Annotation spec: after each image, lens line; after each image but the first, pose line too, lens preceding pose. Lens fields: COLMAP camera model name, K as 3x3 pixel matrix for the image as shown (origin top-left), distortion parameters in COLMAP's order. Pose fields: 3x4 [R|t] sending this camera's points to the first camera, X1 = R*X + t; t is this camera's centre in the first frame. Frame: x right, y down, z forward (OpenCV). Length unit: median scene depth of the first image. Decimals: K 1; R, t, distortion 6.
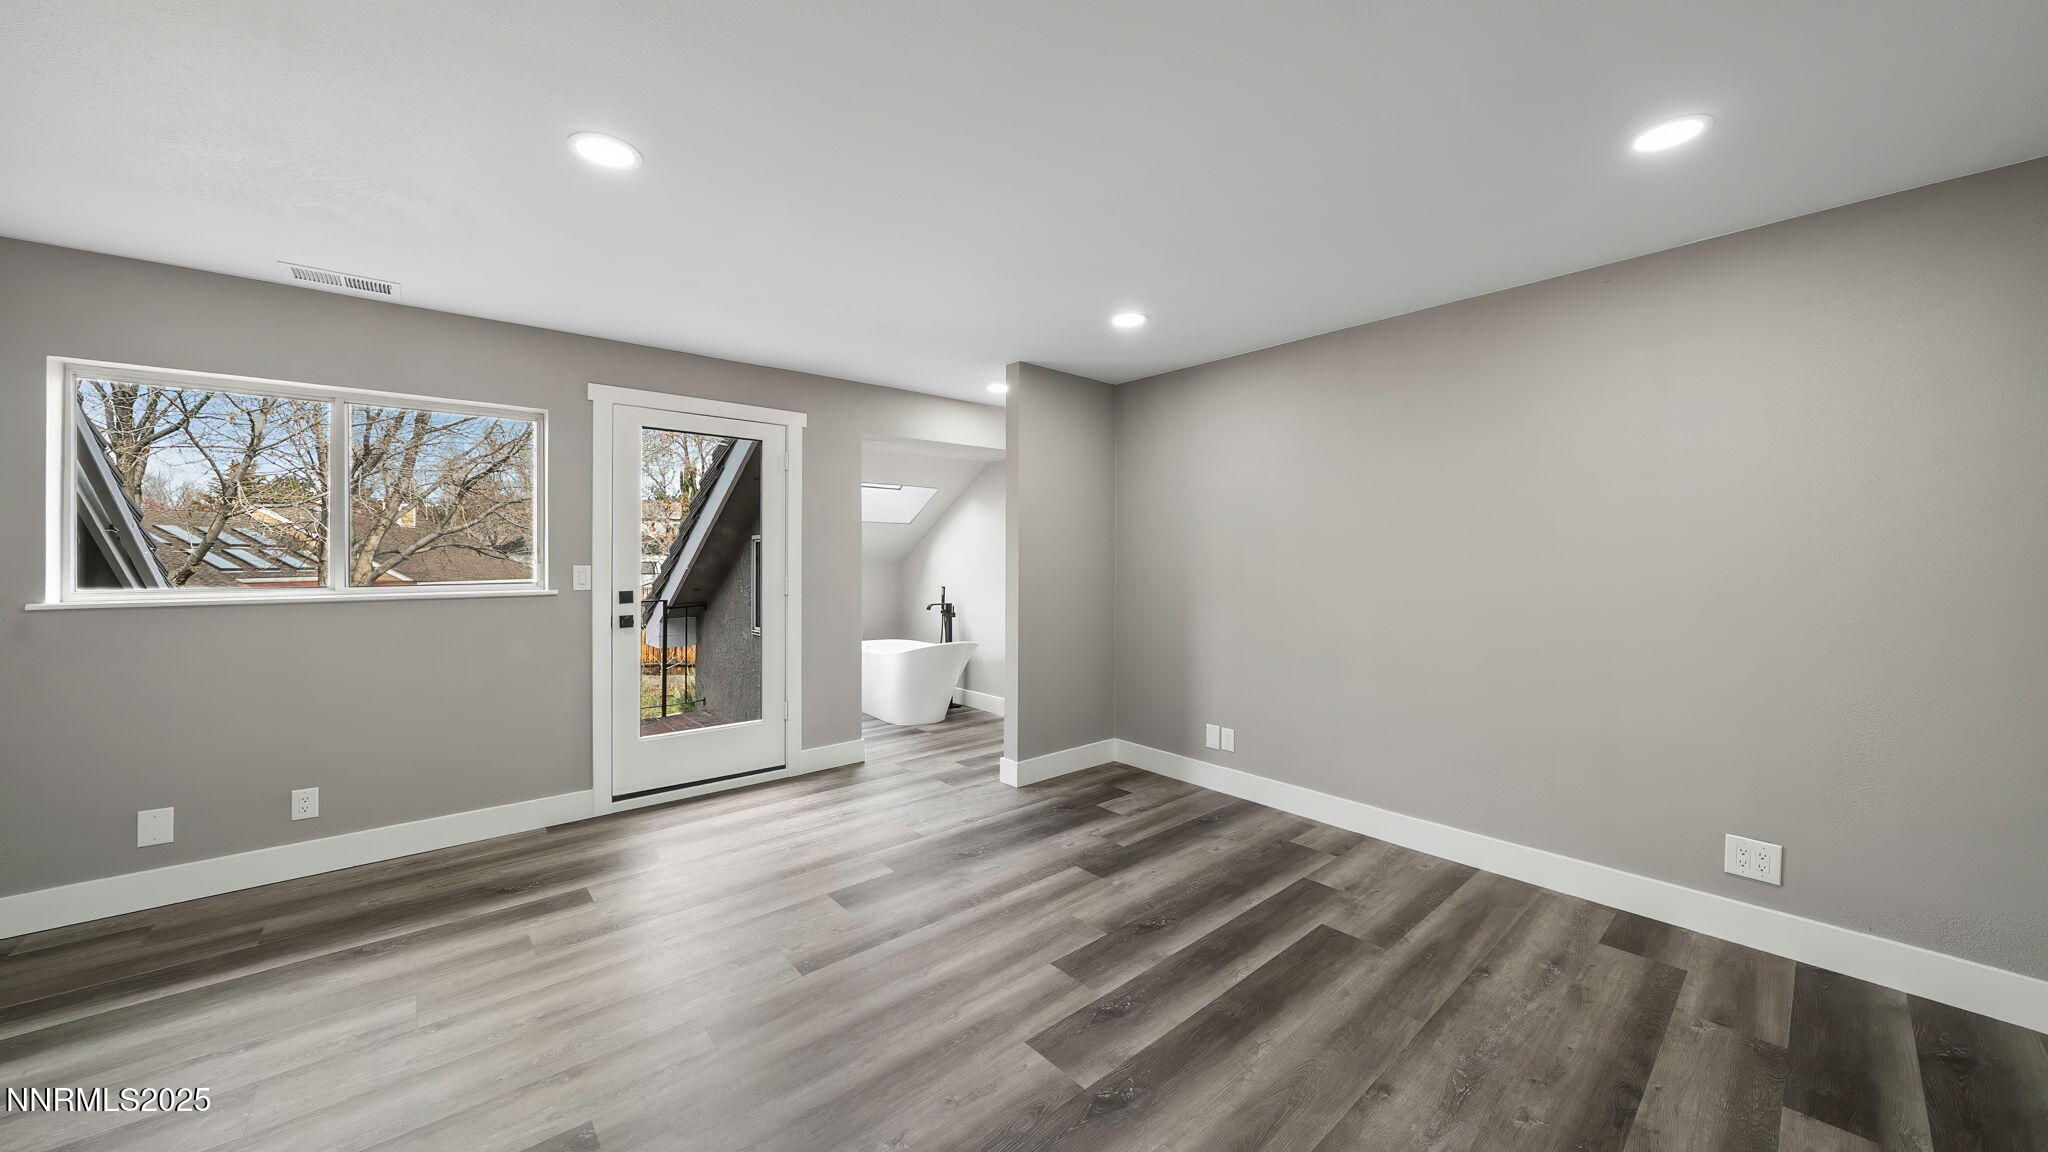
lens RADIAL K [[725.9, 0, 1055.2], [0, 725.9, 557.6], [0, 0, 1]] dist [-0.009317, -0.000902]
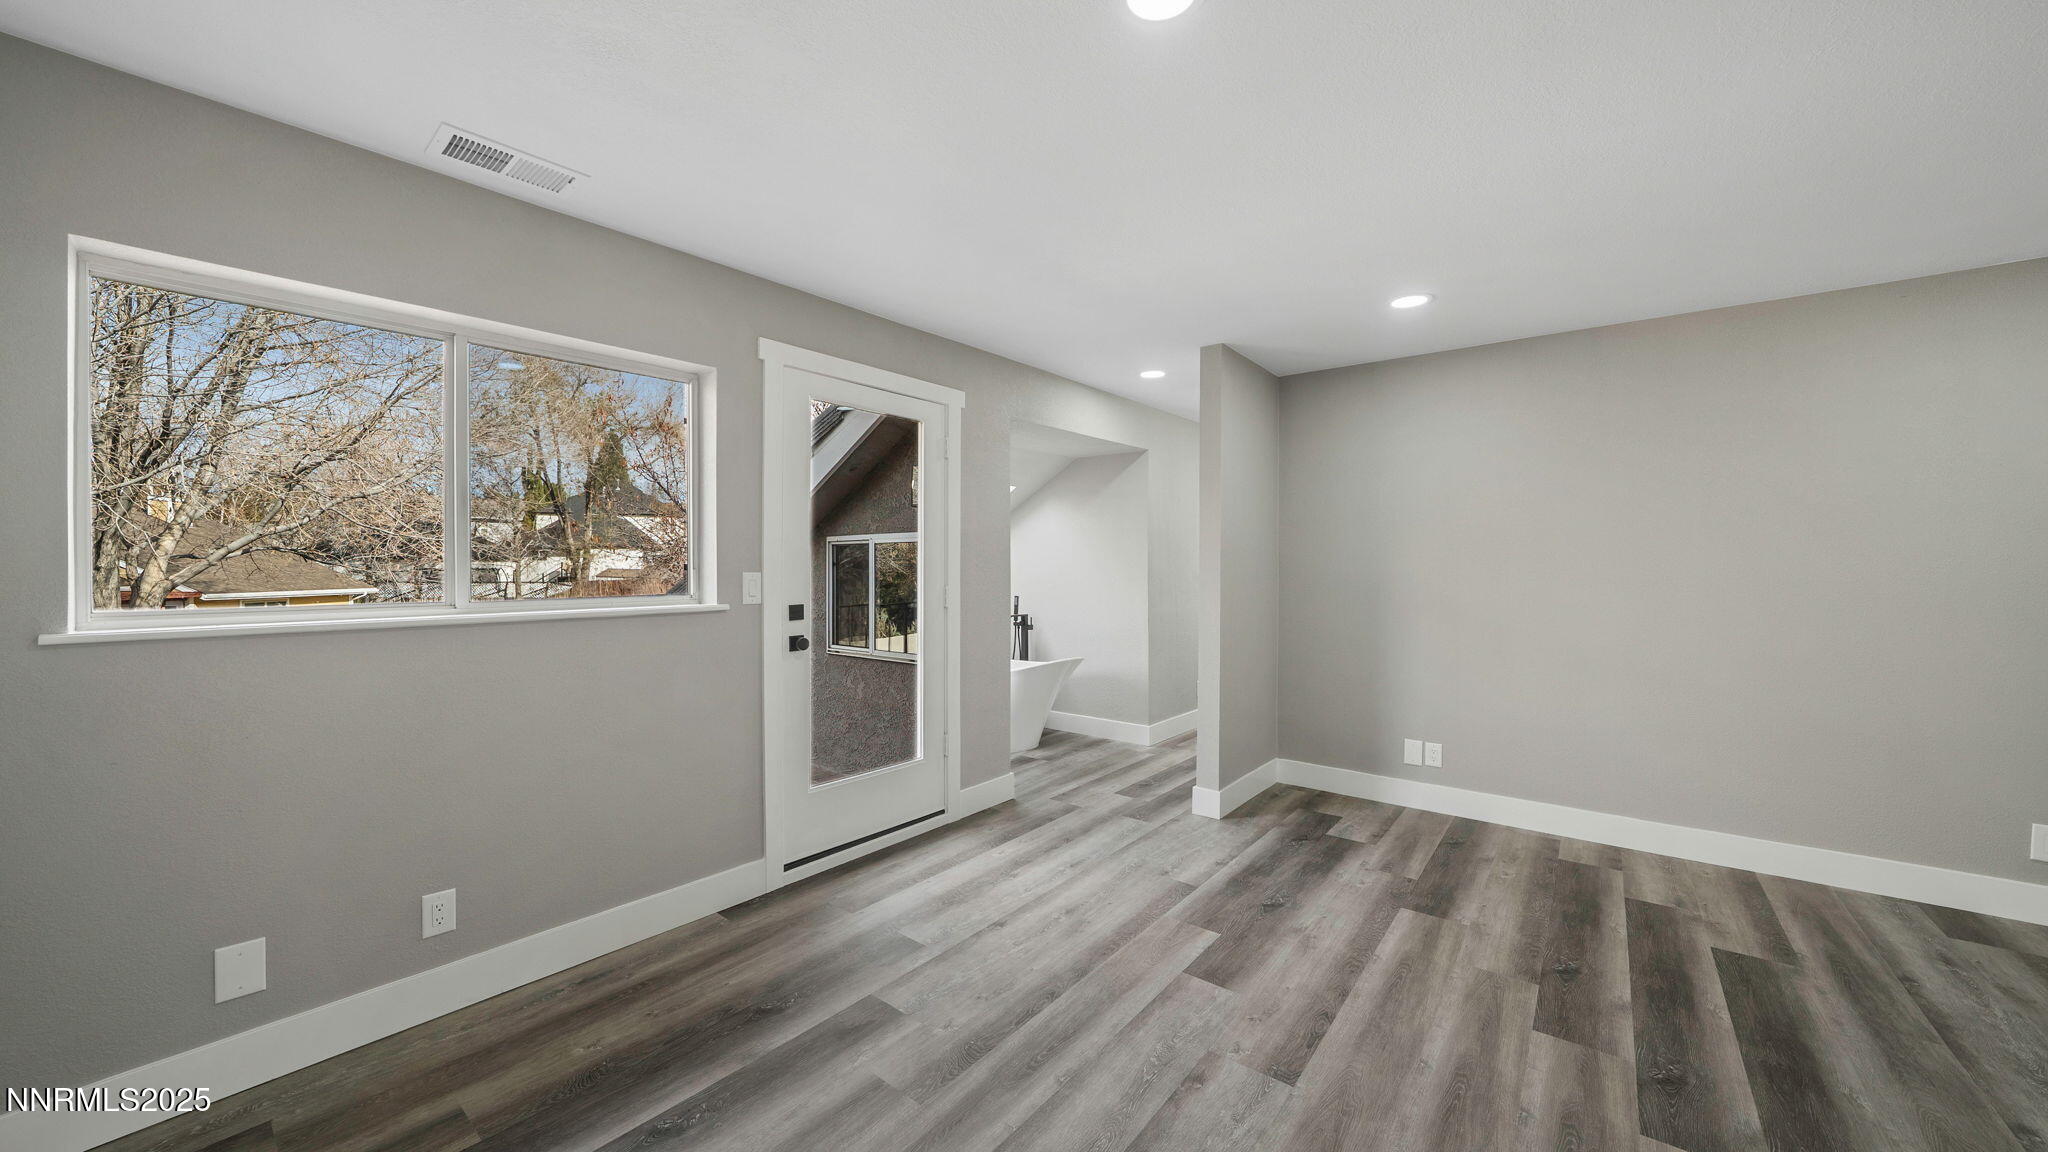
lens RADIAL K [[725.9, 0, 1065.4], [0, 725.9, 574.3], [0, 0, 1]] dist [-0.009317, -0.000902]
pose [[0.981524, 0.001011, 0.191338, -0.483761], [-0.002715, 0.999959, 0.008644, 0.005413], [-0.191321, -0.009004, 0.981486, 0.174113]]
